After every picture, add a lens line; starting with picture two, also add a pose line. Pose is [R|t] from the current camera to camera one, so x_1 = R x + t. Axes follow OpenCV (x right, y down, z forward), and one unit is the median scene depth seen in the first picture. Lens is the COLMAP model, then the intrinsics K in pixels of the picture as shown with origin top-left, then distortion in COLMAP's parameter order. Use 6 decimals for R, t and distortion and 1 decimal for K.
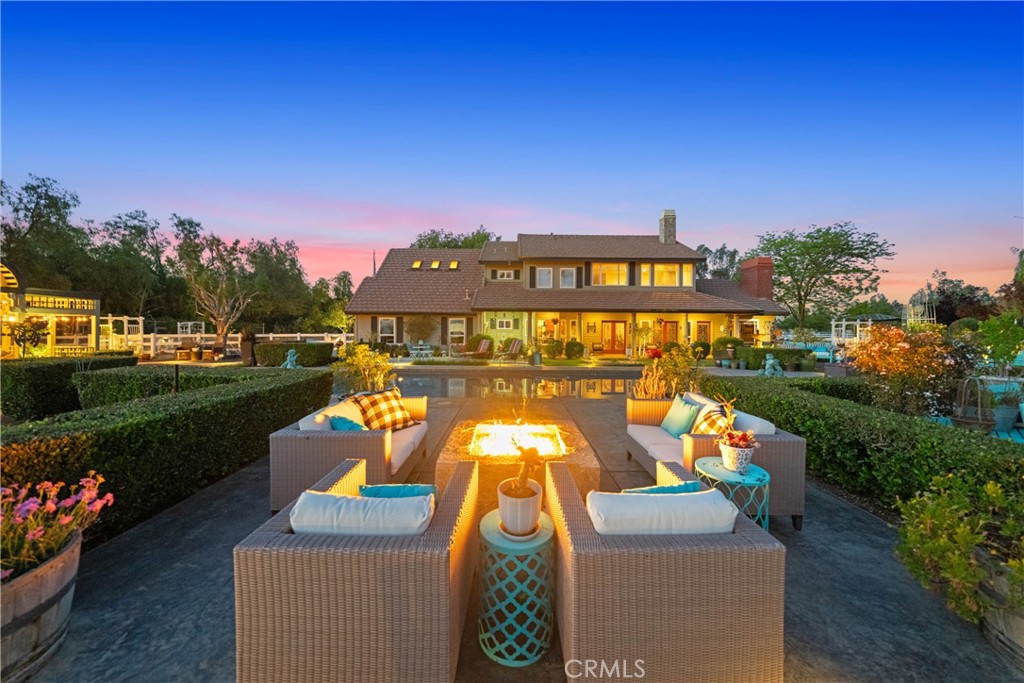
lens RADIAL K [[350.5, 0, 516.0], [0, 350.5, 337.3], [0, 0, 1]] dist [-0.002484, -0.000032]
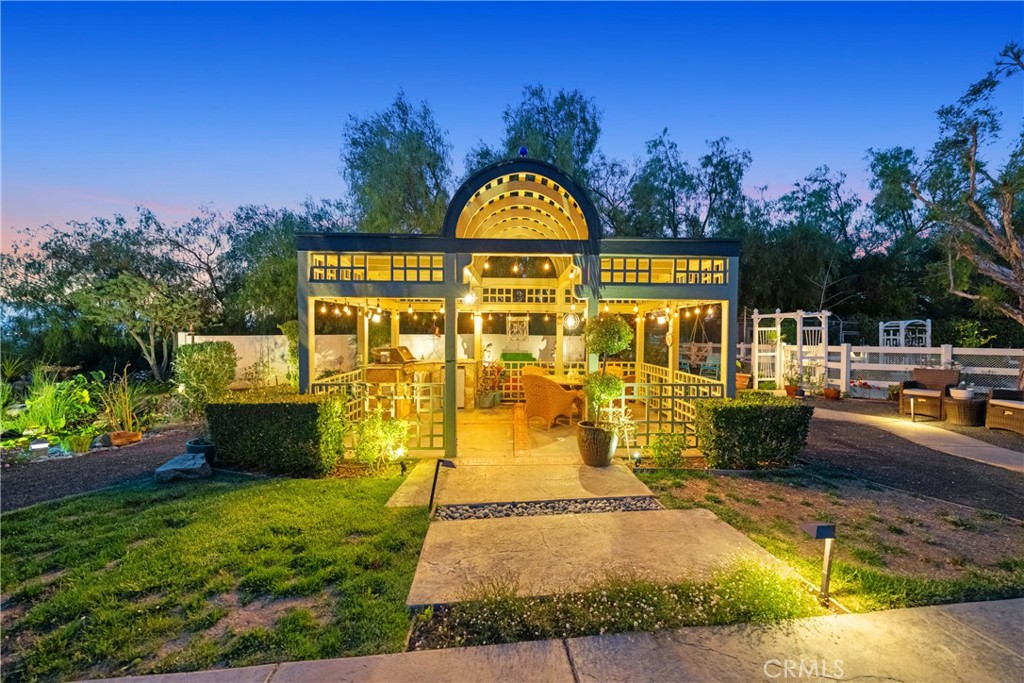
lens RADIAL K [[387.9, 0, 521.9], [0, 387.9, 339.3], [0, 0, 1]] dist [-0.000264, 0.000161]
pose [[0.106198, 0.011684, -0.994276, -0.546767], [-0.020418, 0.999746, 0.009568, -0.013546], [0.994135, 0.019285, 0.106409, 0.492394]]
